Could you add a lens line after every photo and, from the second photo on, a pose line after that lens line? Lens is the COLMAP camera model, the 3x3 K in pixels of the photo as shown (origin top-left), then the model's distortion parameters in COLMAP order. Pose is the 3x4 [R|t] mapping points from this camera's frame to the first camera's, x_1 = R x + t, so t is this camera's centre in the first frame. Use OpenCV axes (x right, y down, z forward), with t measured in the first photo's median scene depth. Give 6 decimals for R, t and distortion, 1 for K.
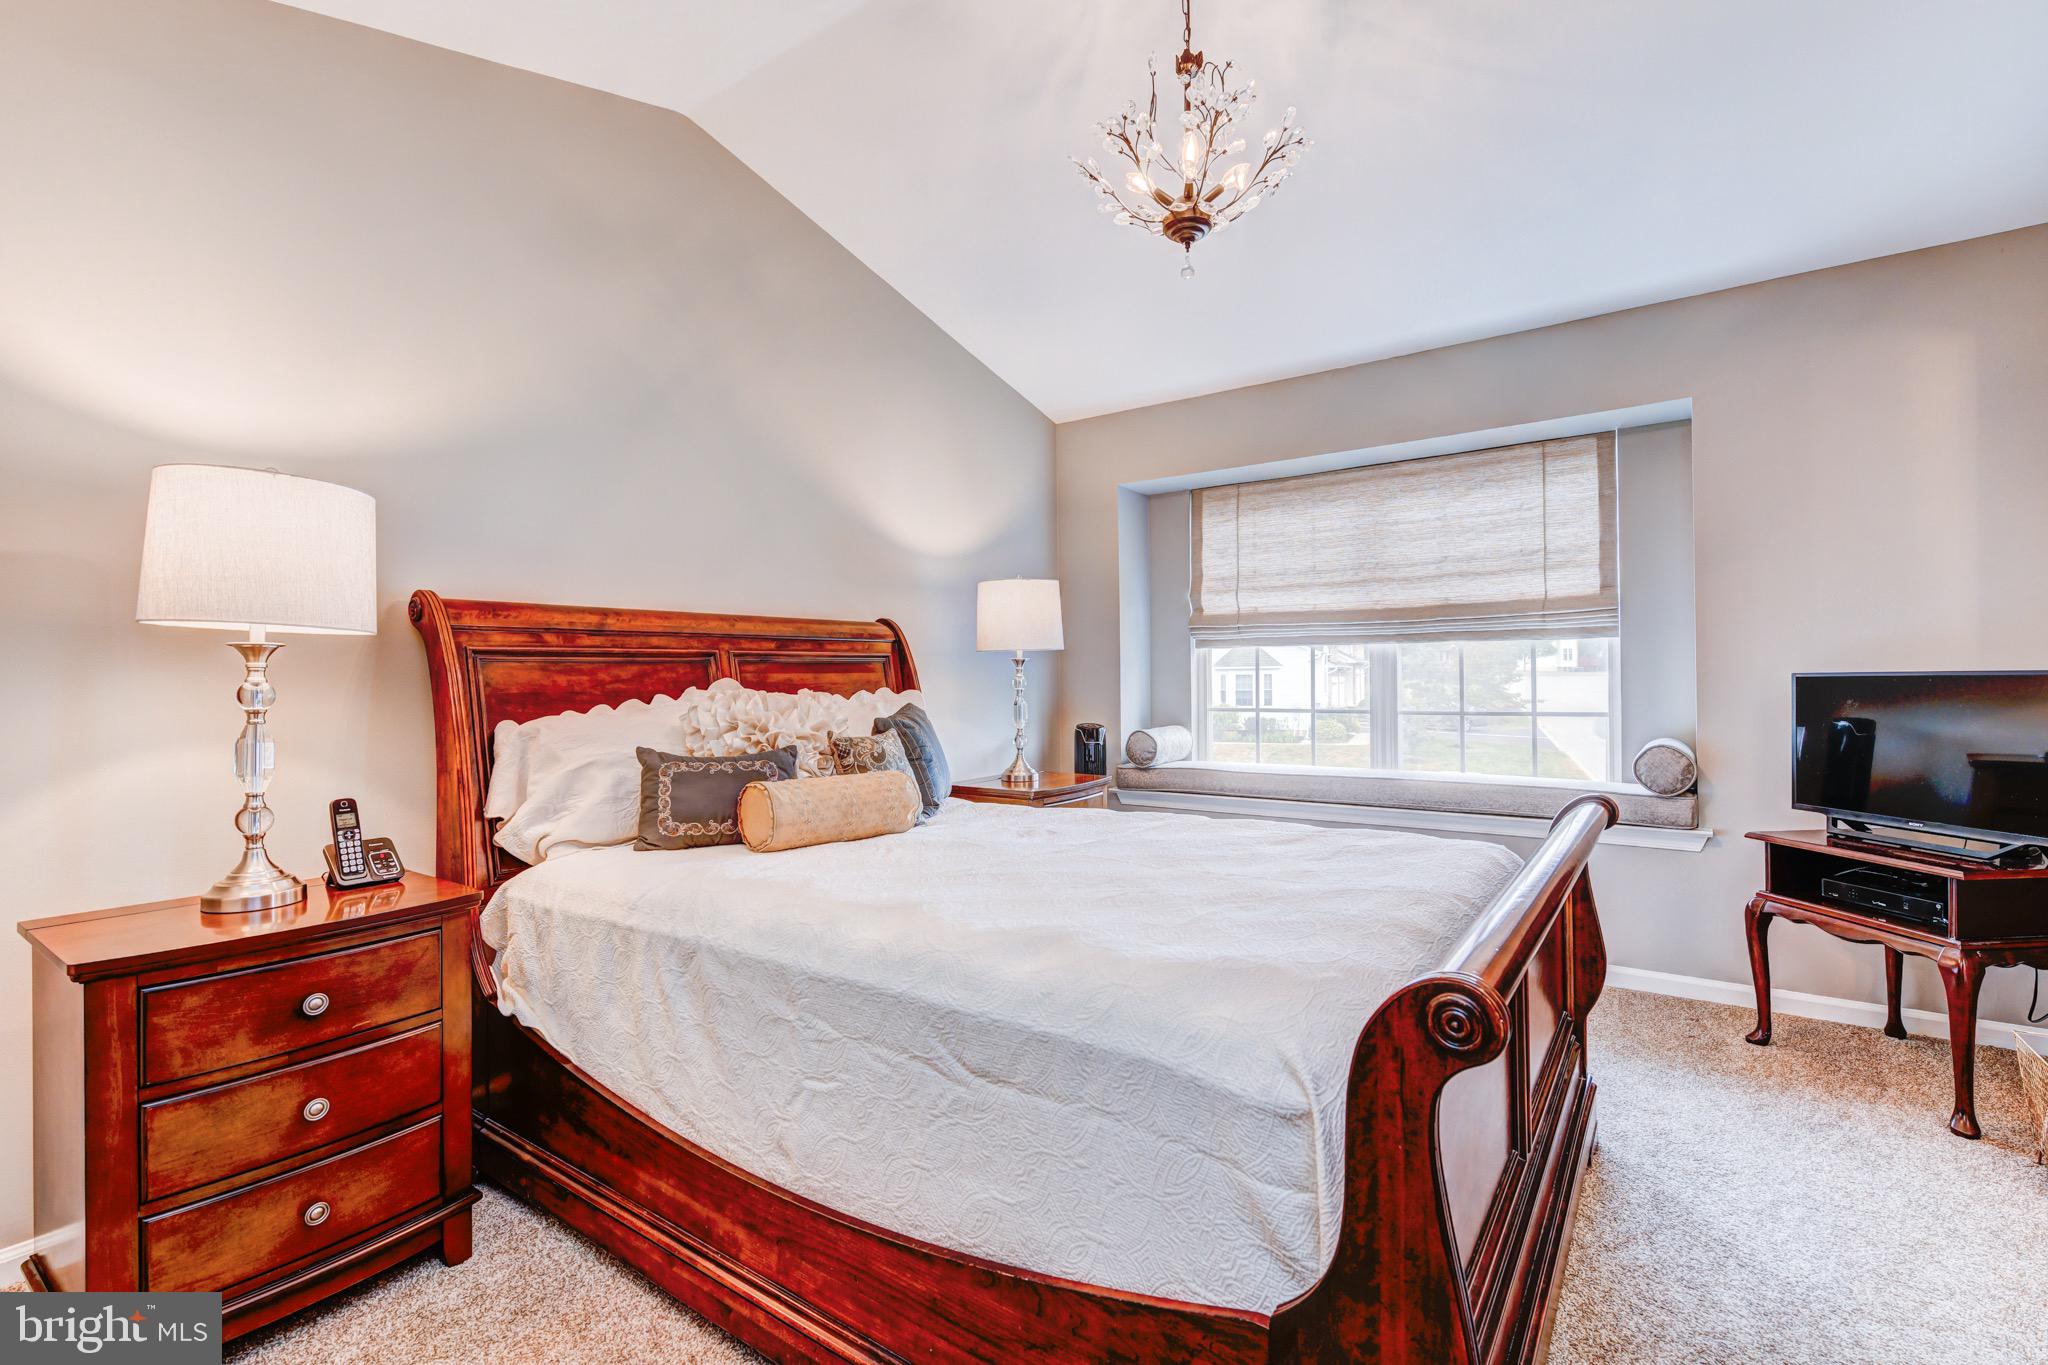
lens RADIAL K [[919.7, 0, 1024.0], [0, 919.7, 682.5], [0, 0, 1]] dist [-0.000397, -0.000122]
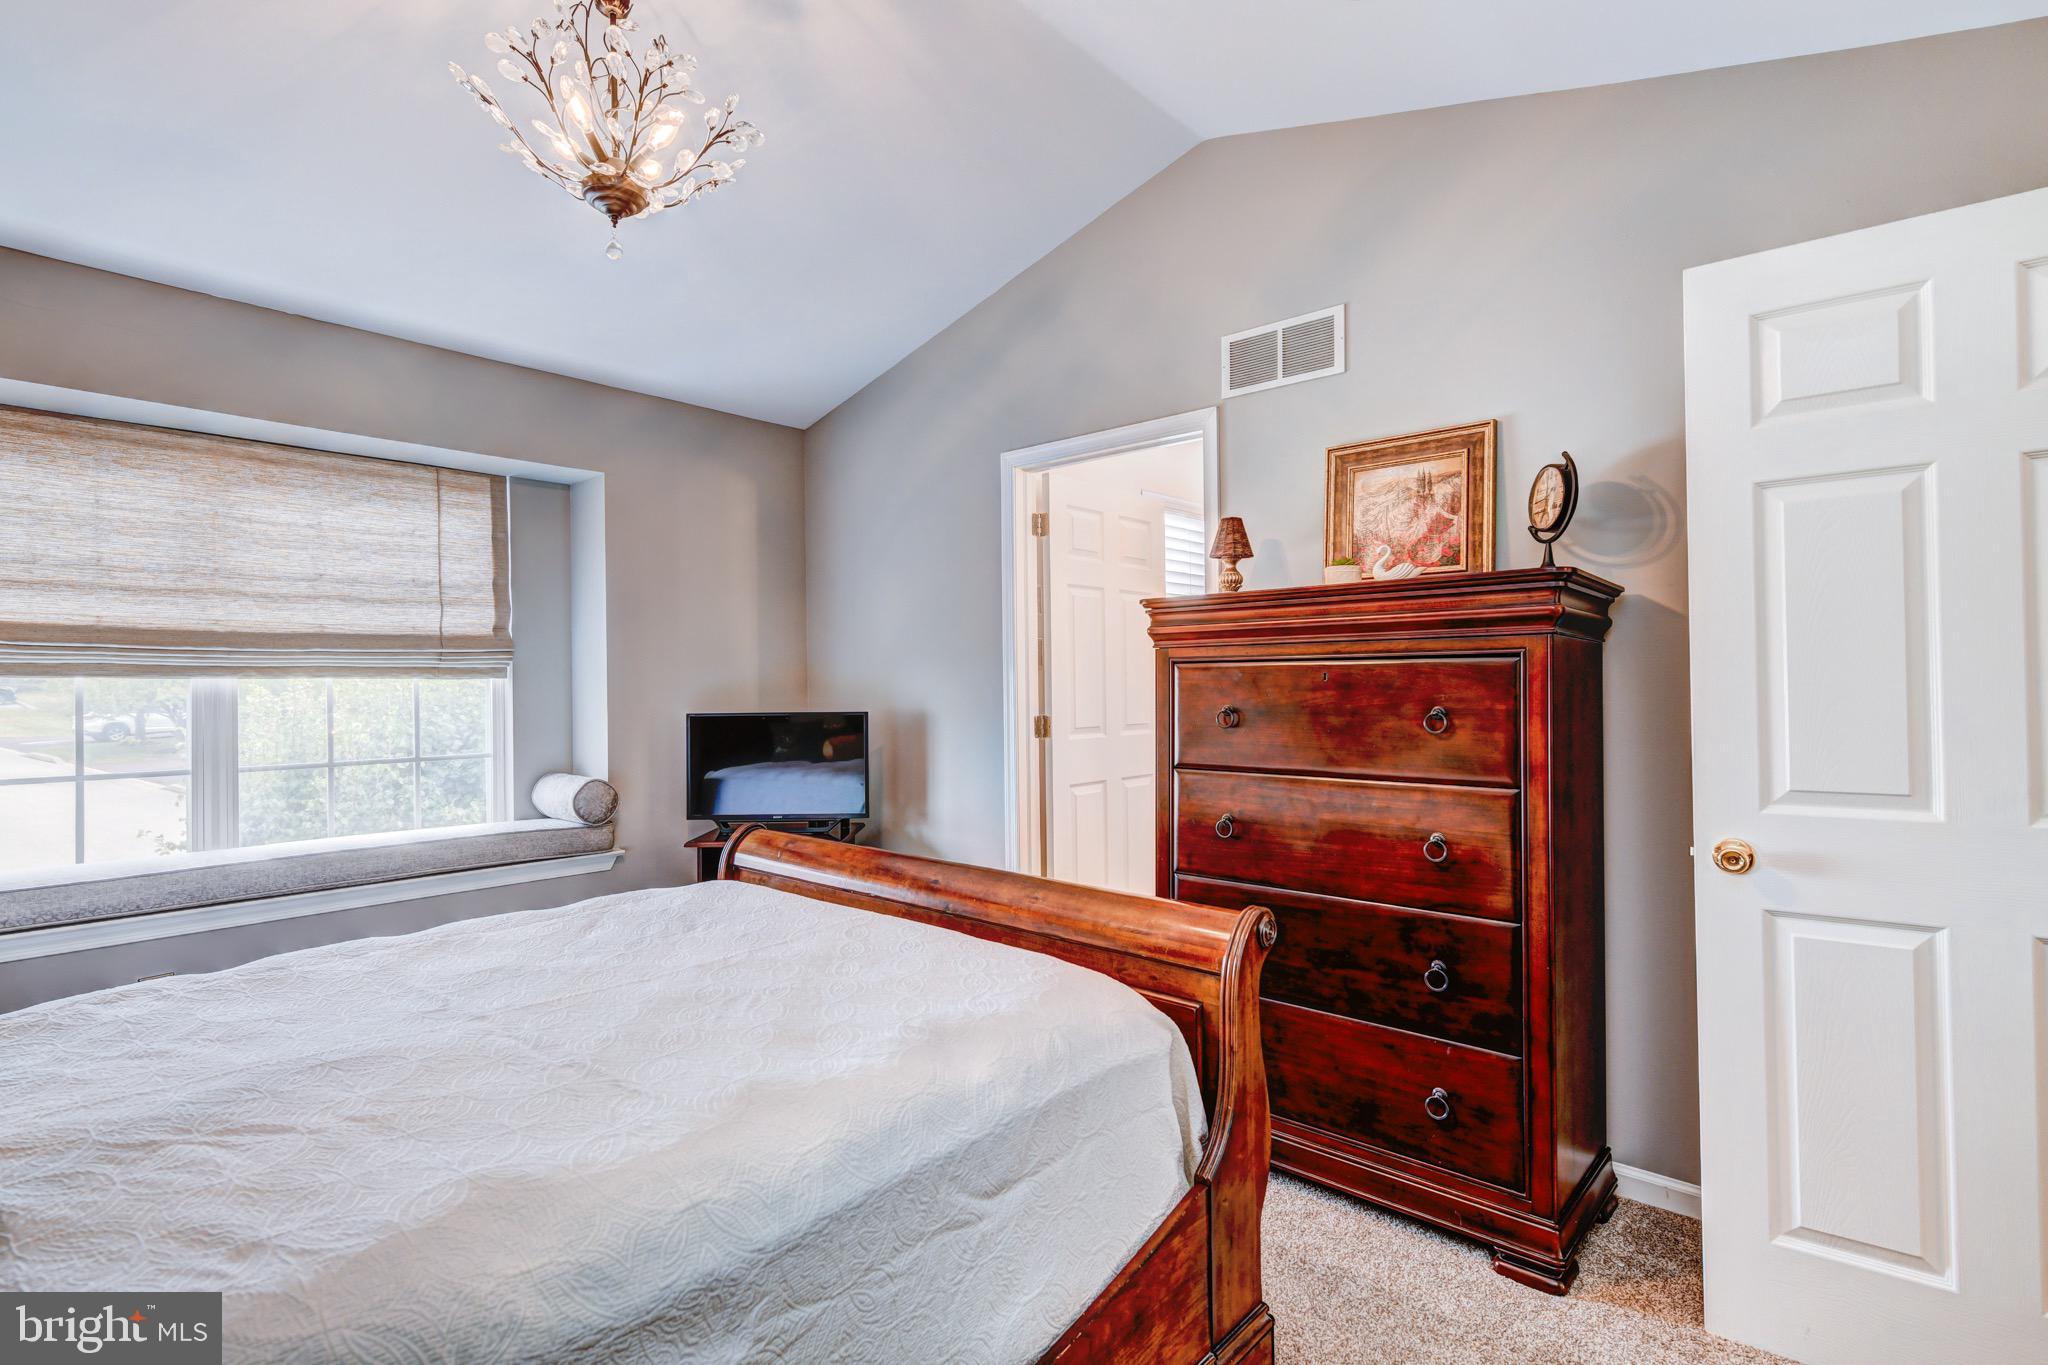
lens RADIAL K [[971.9, 0, 1027.5], [0, 971.9, 674.5], [0, 0, 1]] dist [0.024342, -0.017279]
pose [[0.089833, 0.017148, 0.995809, -0.369284], [0.009070, 0.999796, -0.018035, -0.027704], [-0.995916, 0.010652, 0.089659, 0.312633]]
